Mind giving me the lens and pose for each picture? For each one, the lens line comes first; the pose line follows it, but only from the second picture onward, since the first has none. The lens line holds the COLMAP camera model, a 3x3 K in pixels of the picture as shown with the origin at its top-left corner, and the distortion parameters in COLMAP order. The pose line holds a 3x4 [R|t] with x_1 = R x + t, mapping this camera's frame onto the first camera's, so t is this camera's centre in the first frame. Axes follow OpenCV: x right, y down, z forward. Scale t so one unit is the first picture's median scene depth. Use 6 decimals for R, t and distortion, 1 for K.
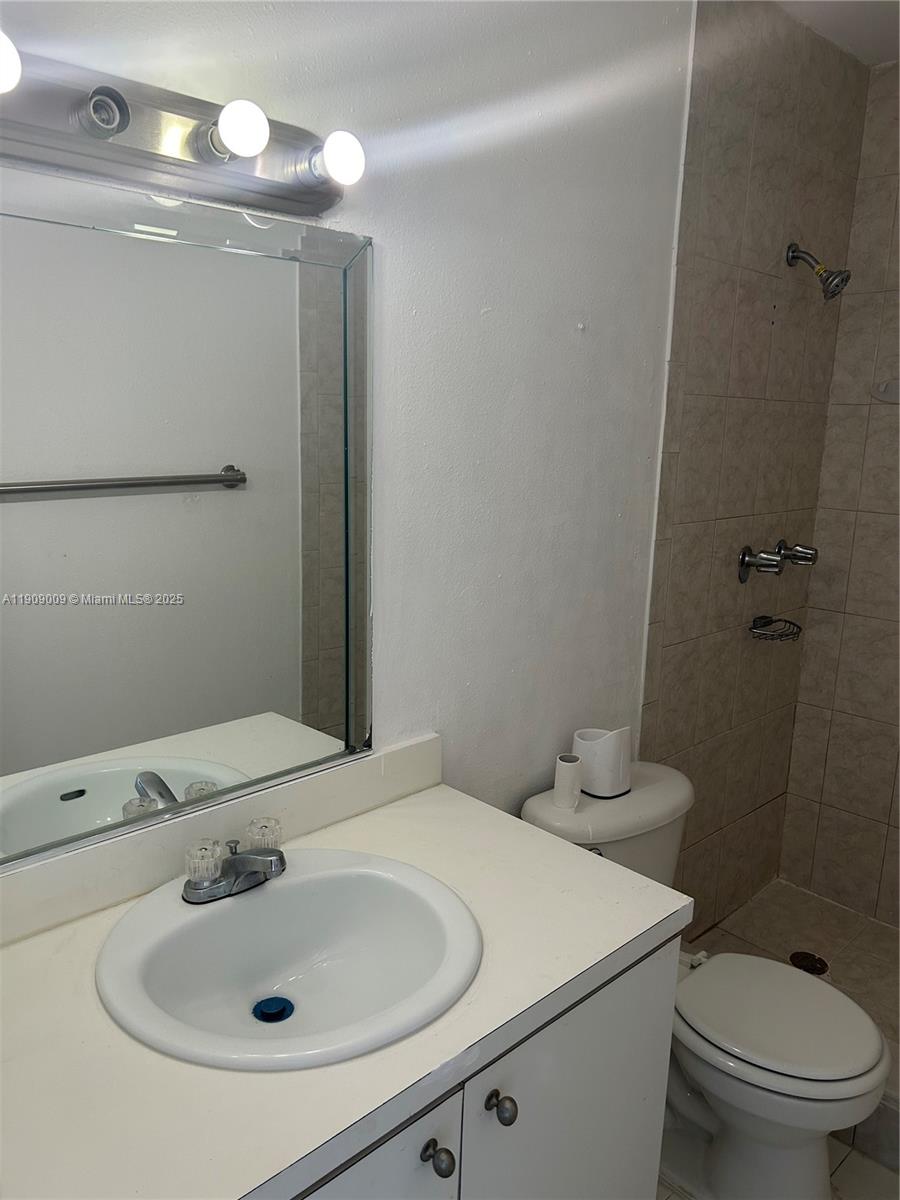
lens RADIAL K [[906.3, 0, 450.0], [0, 906.3, 600.0], [0, 0, 1]] dist [0.069429, -0.073757]
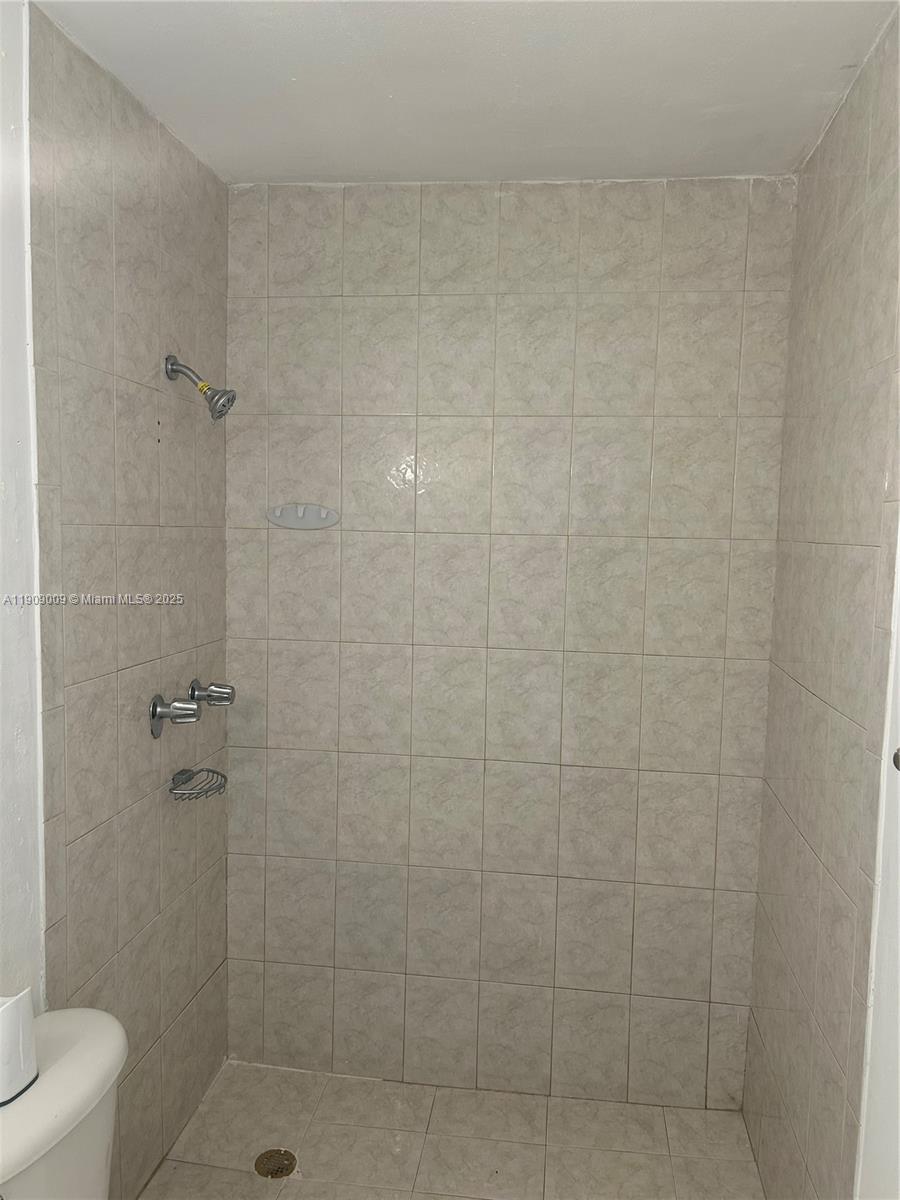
lens RADIAL K [[906.4, 0, 464.4], [0, 906.4, 601.5], [0, 0, 1]] dist [0.007681, 0.001340]
pose [[0.785371, -0.064836, 0.615621, 0.035896], [0.127603, 0.990098, -0.058513, -0.058806], [-0.605731, 0.124510, 0.785867, 0.152434]]
